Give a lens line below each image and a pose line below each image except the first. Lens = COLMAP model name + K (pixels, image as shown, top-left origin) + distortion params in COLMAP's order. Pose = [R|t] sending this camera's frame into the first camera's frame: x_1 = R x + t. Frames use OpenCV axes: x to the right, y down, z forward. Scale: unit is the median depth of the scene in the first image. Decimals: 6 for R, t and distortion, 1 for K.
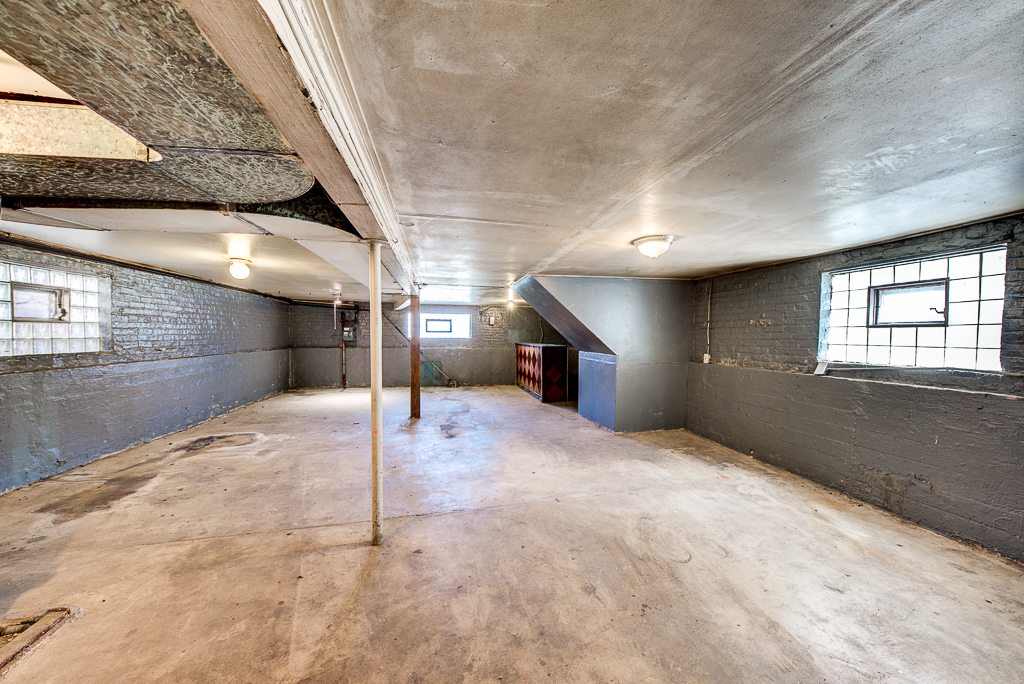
lens RADIAL K [[352.4, 0, 514.9], [0, 352.4, 349.9], [0, 0, 1]] dist [0.001768, -0.002962]
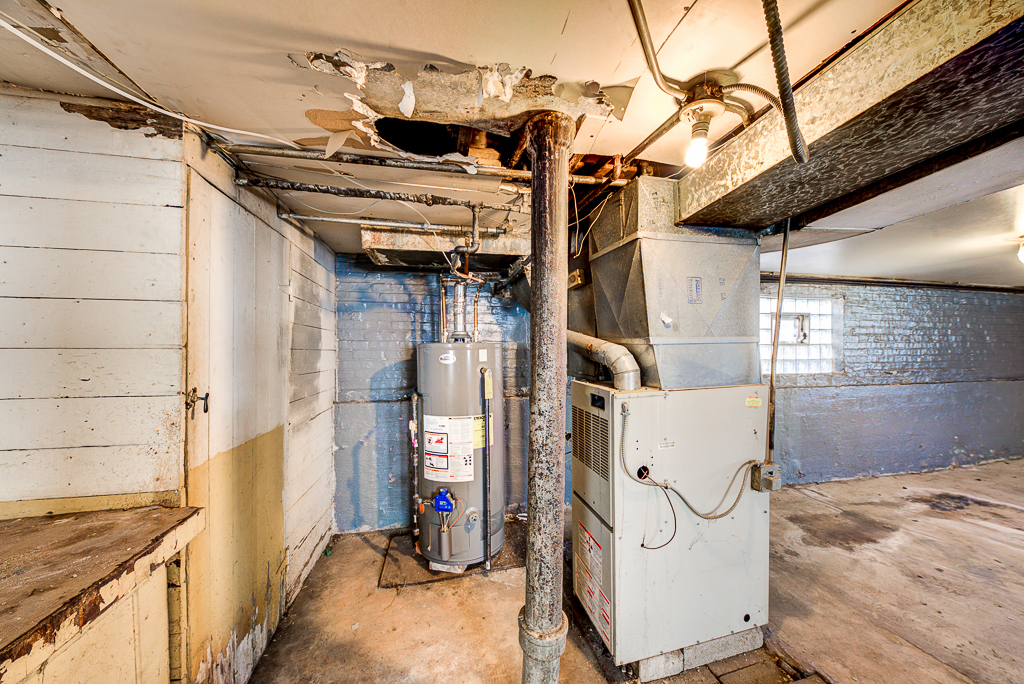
lens RADIAL K [[352.4, 0, 514.9], [0, 352.4, 349.9], [0, 0, 1]] dist [0.001768, -0.002962]
pose [[0.005744, -0.018837, -0.999806, -0.176530], [-0.036998, 0.999134, -0.019037, -0.007602], [0.999299, 0.037100, 0.005042, 0.082069]]
